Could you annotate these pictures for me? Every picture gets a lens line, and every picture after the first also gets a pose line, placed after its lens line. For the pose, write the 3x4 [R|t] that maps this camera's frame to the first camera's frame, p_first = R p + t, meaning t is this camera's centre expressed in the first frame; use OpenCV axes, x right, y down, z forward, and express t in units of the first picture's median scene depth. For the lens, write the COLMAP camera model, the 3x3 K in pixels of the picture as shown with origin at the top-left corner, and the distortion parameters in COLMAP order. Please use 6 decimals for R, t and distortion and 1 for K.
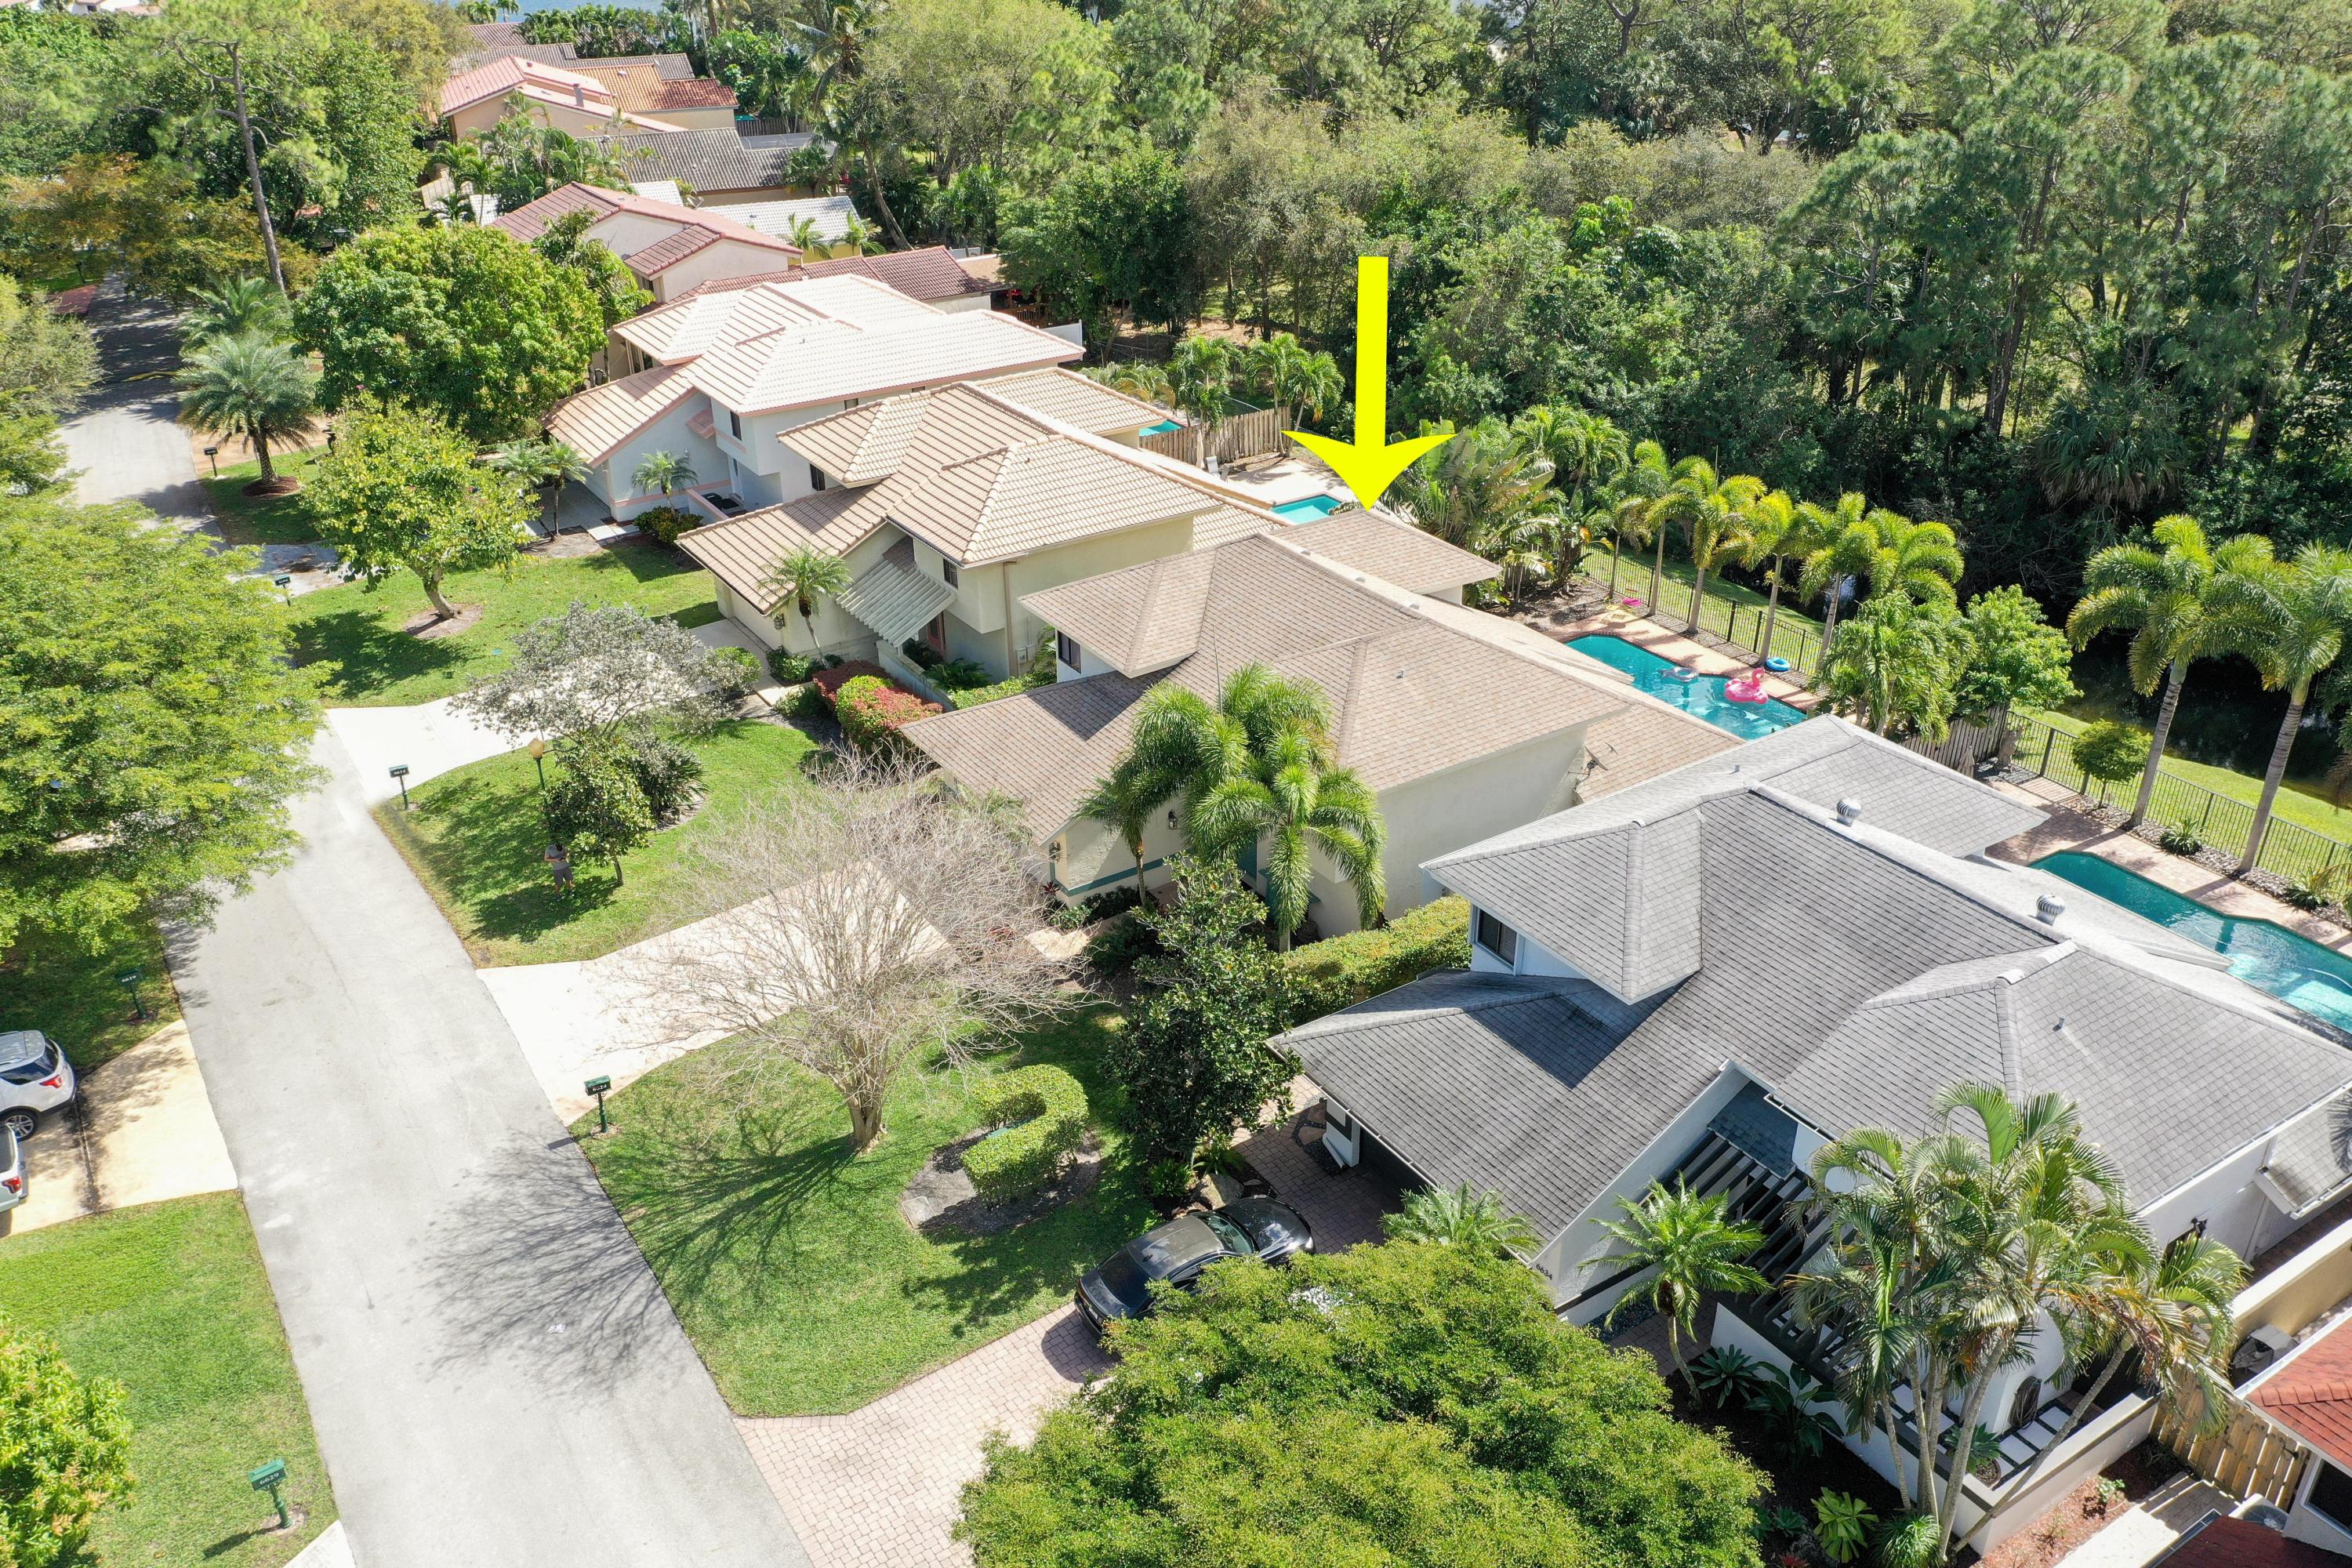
lens RADIAL K [[1898.7, 0, 1175.3], [0, 1898.7, 784.9], [0, 0, 1]] dist [0.000834, -0.003121]
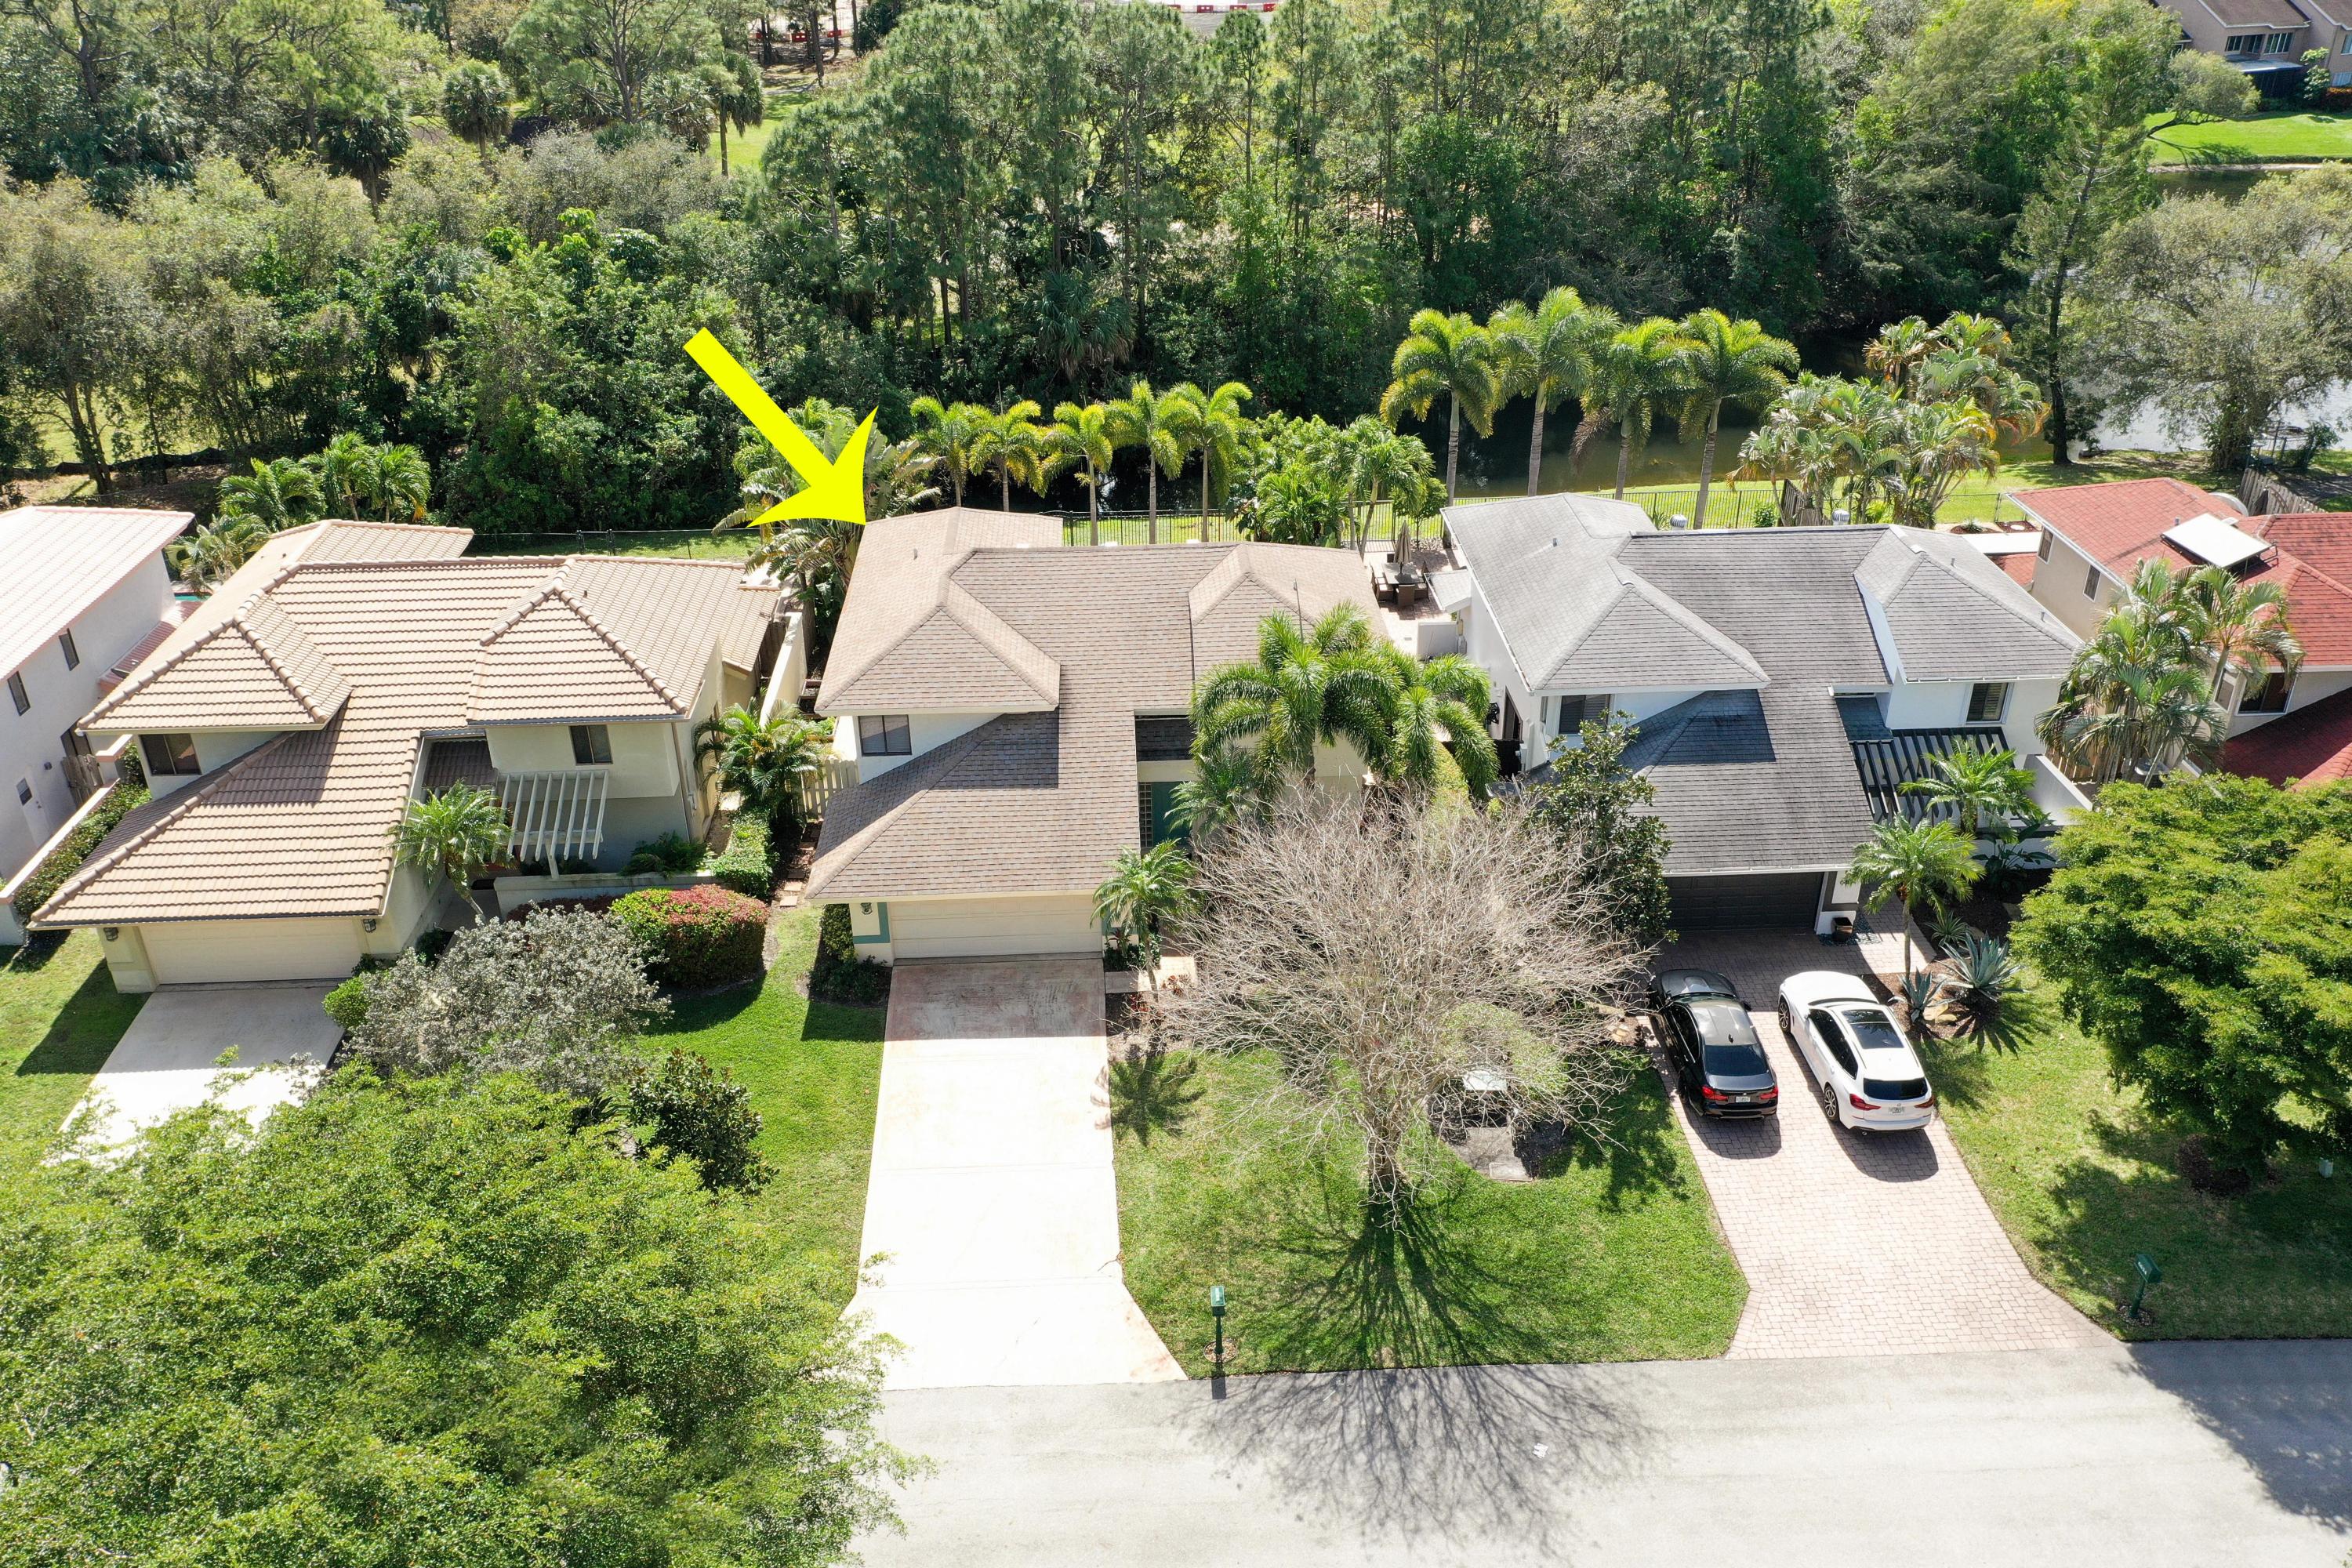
lens RADIAL K [[1898.7, 0, 1178.6], [0, 1898.7, 784.3], [0, 0, 1]] dist [0.000834, -0.003121]
pose [[0.499078, -0.407438, 0.764798, -0.892511], [0.410232, 0.888495, 0.205635, -0.234748], [-0.763303, 0.211117, 0.610572, 0.461208]]
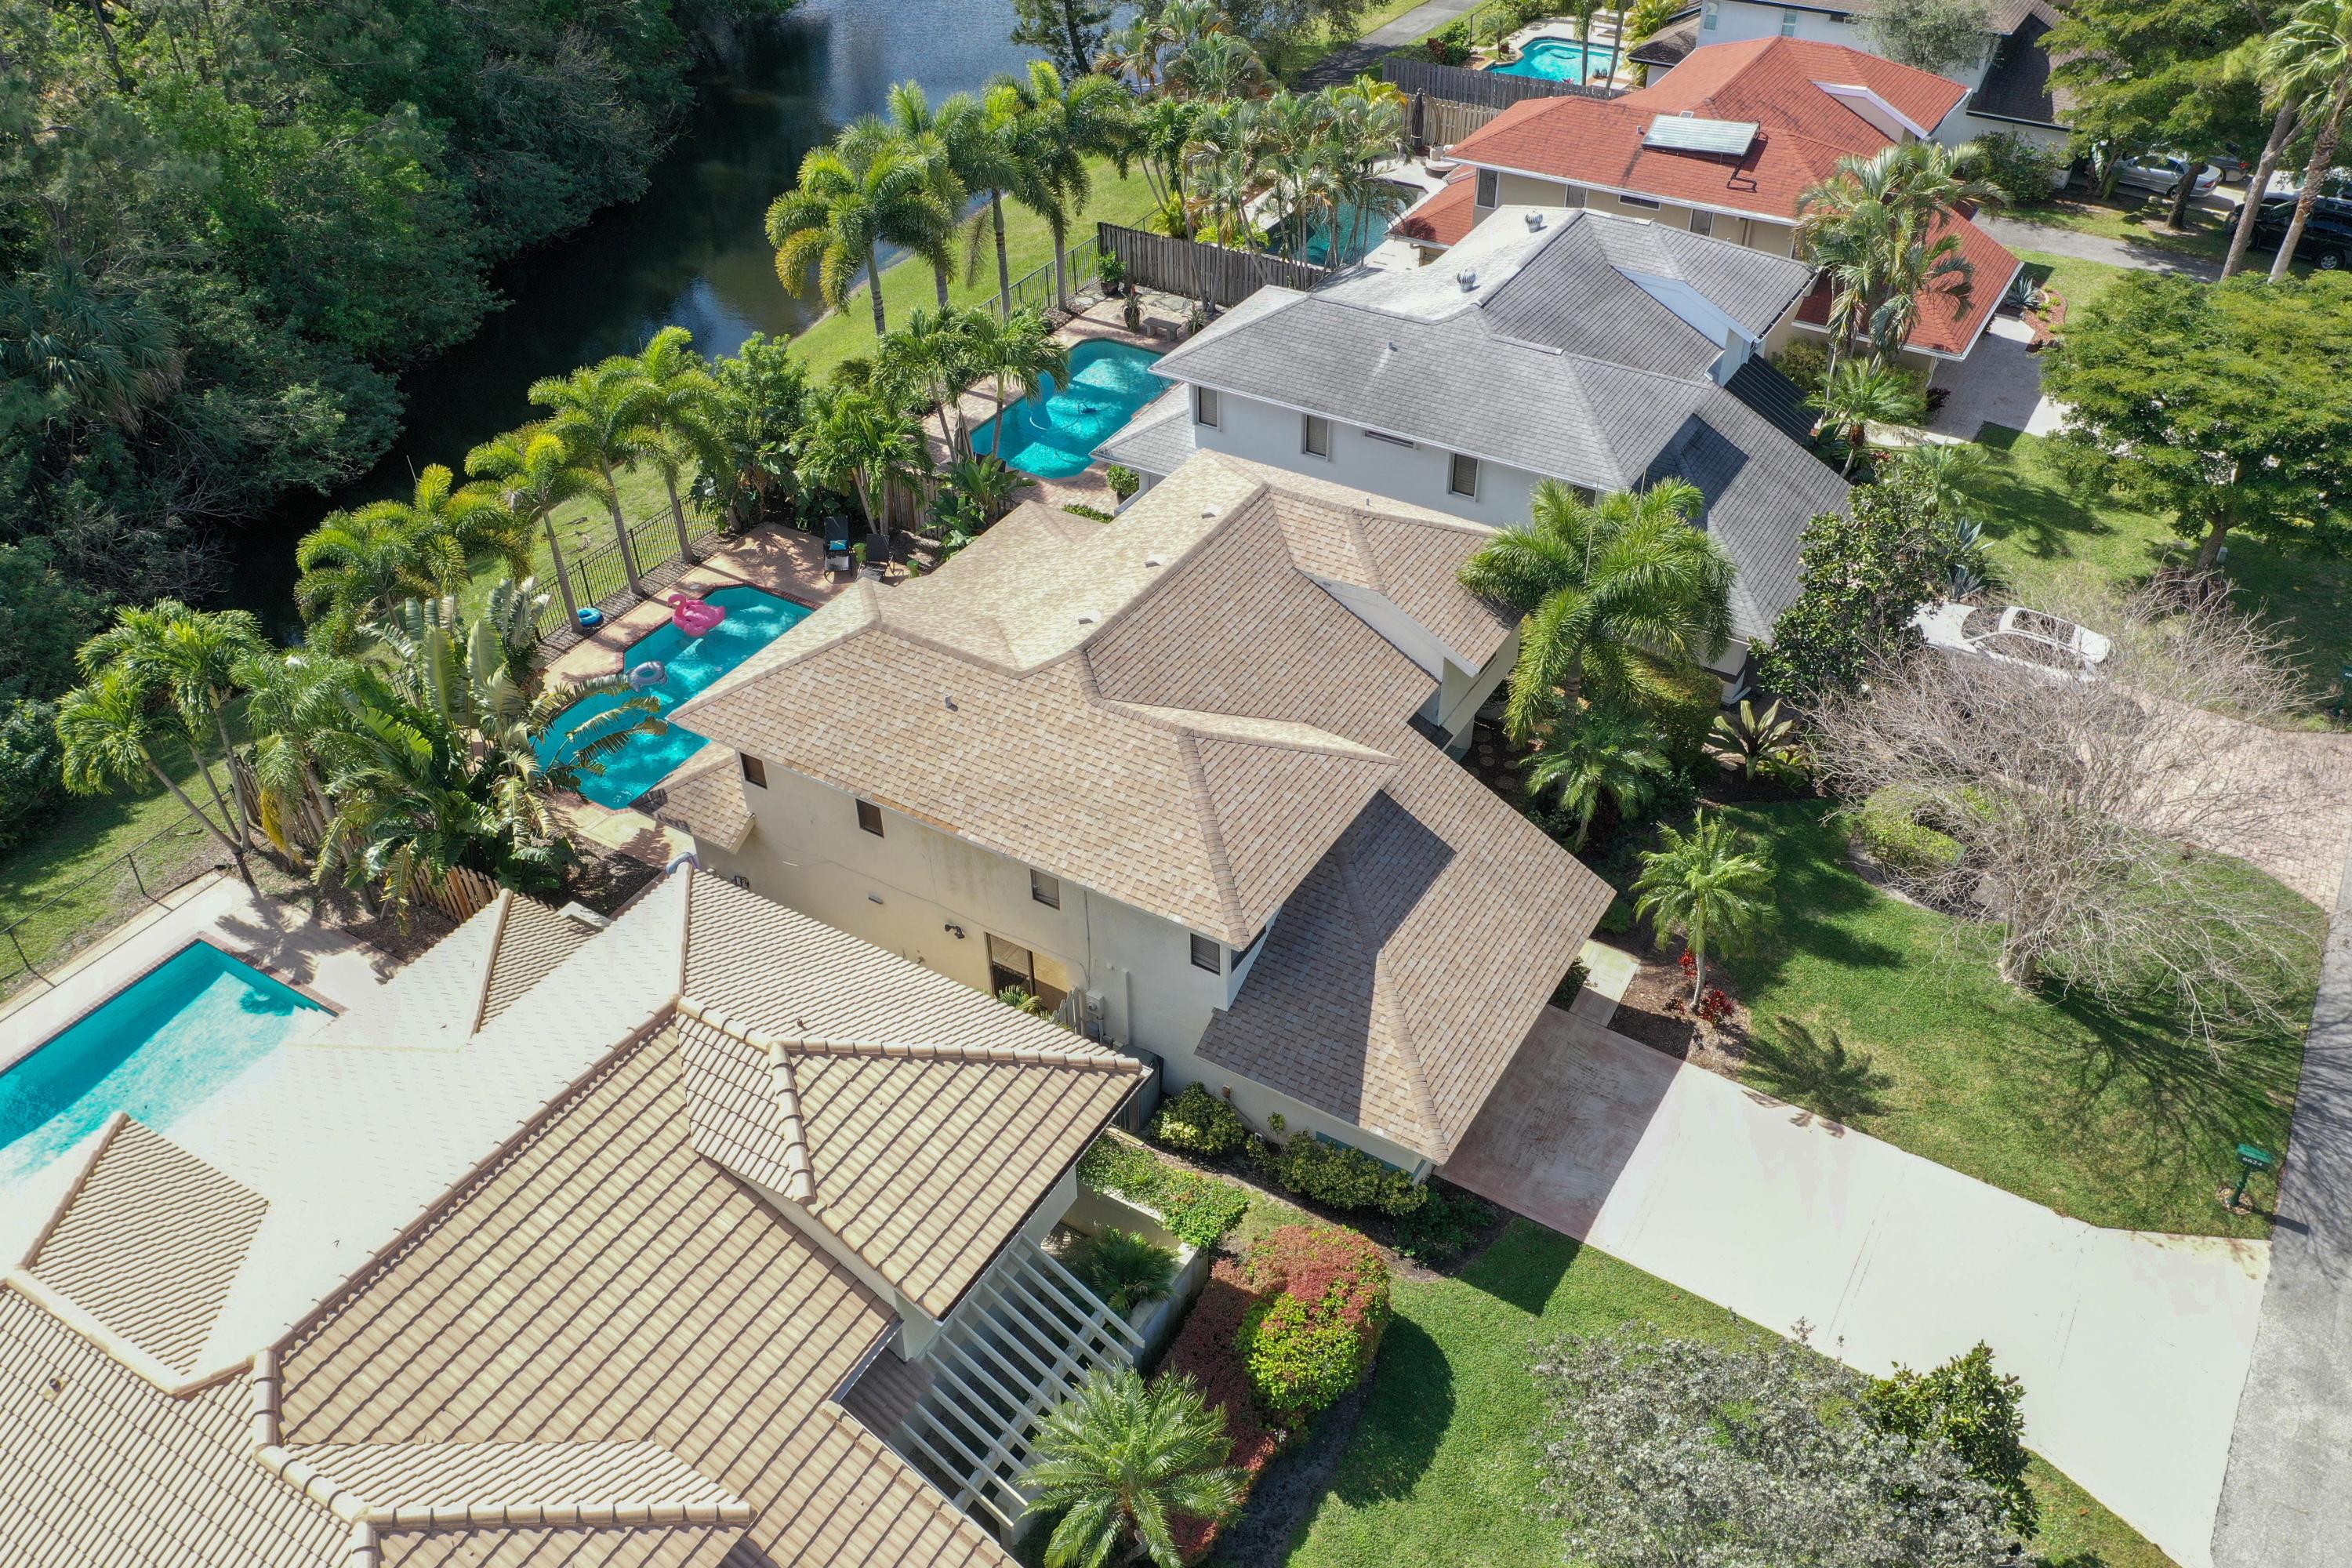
lens RADIAL K [[1898.7, 0, 1174.4], [0, 1898.7, 783.0], [0, 0, 1]] dist [0.000834, -0.003121]
pose [[-0.439774, -0.536564, 0.720207, -0.614479], [0.442891, 0.568062, 0.693652, -0.710851], [-0.781311, 0.624024, -0.012179, 1.305040]]
